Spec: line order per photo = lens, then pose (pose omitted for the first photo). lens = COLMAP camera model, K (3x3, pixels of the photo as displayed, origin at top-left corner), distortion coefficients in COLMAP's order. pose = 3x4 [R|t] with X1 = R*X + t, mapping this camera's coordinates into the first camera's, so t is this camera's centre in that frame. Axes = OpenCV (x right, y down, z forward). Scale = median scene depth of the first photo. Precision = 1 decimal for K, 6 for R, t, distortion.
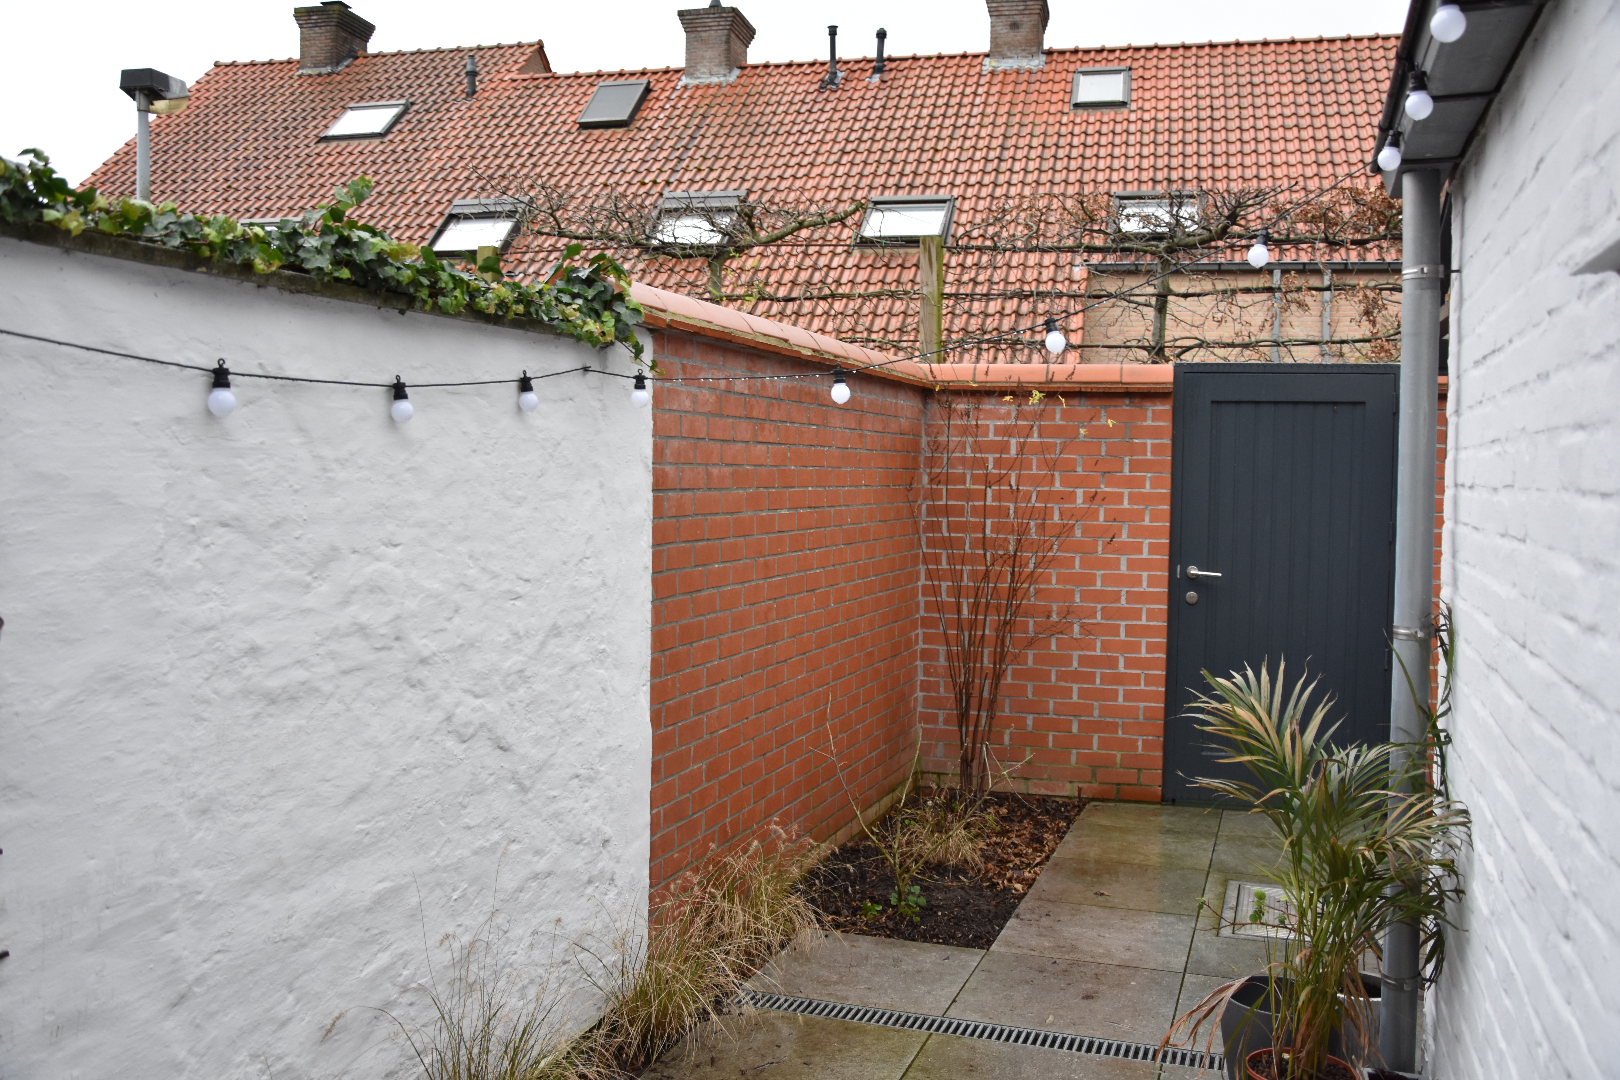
lens RADIAL K [[1459.2, 0, 811.0], [0, 1459.2, 539.8], [0, 0, 1]] dist [-0.000878, 0.000002]
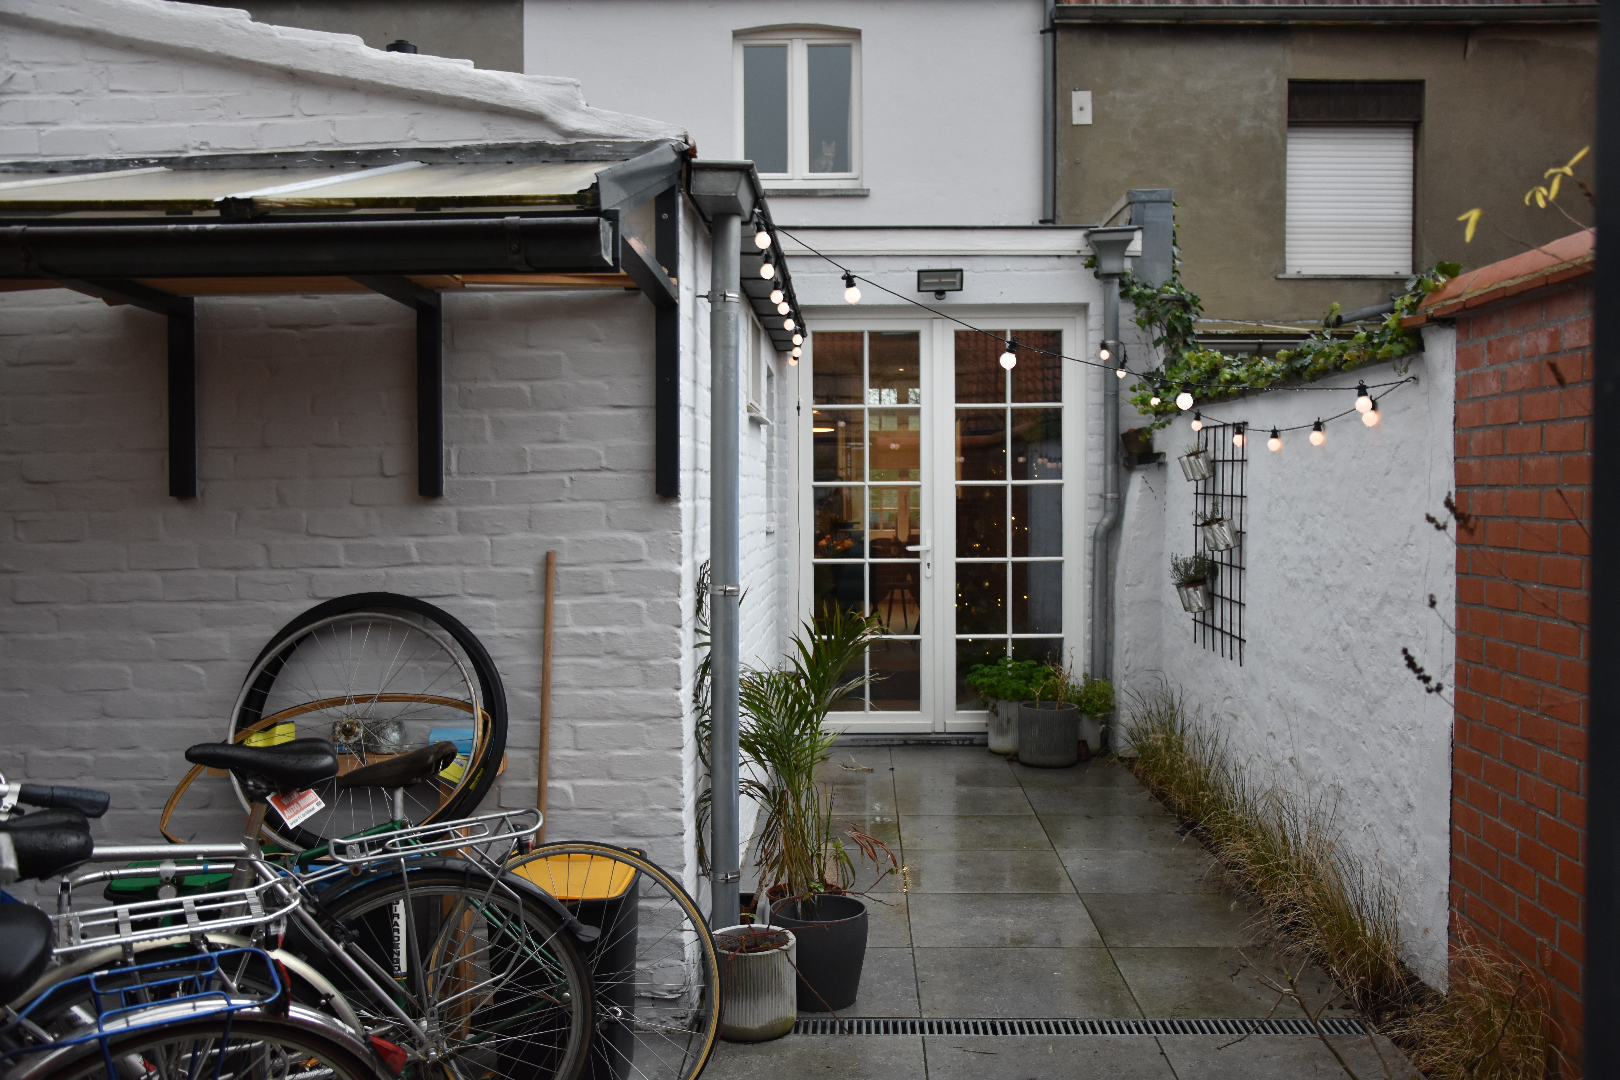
lens RADIAL K [[1541.6, 0, 811.7], [0, 1541.6, 539.5], [0, 0, 1]] dist [-0.000954, 0.000000]
pose [[-0.958640, -0.006409, -0.284550, 0.571480], [-0.028903, 0.996770, 0.074922, -0.061387], [0.283151, 0.080047, -0.955729, 1.809685]]
